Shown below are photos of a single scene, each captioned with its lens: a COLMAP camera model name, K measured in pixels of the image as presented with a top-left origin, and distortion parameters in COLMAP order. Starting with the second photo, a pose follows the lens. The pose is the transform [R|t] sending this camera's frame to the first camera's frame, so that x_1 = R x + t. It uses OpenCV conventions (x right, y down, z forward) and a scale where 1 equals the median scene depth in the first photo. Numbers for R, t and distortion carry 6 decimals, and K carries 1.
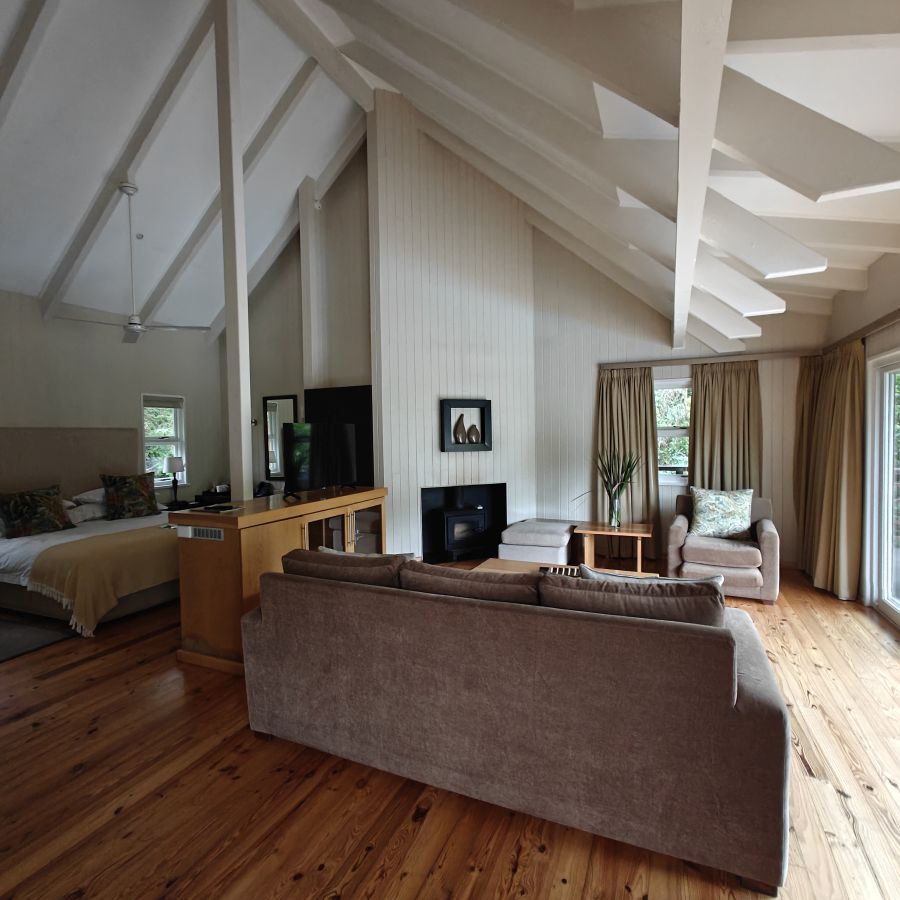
lens RADIAL K [[494.6, 0, 450.0], [0, 494.6, 450.0], [0, 0, 1]] dist [0.005311, 0.003415]
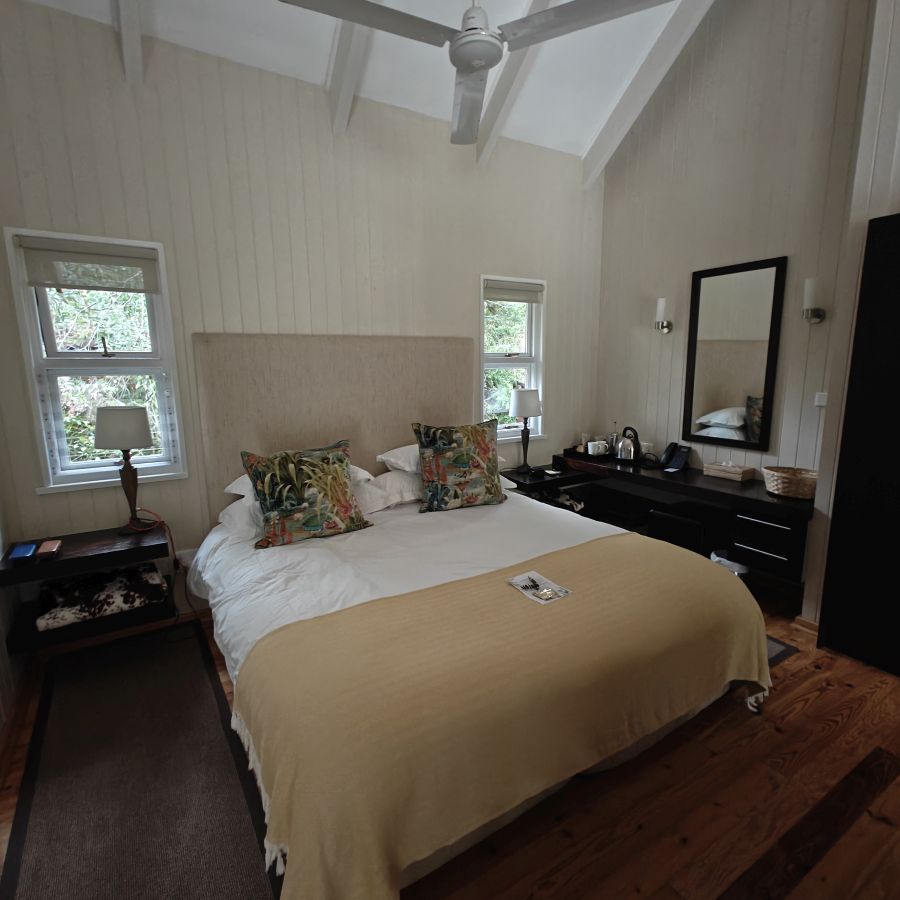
lens RADIAL K [[494.6, 0, 450.0], [0, 494.6, 450.0], [0, 0, 1]] dist [0.005311, 0.003415]
pose [[0.819655, 0.106936, -0.562788, -0.350042], [-0.020821, 0.987334, 0.157281, -0.005838], [0.572479, -0.117198, 0.811500, 0.558402]]
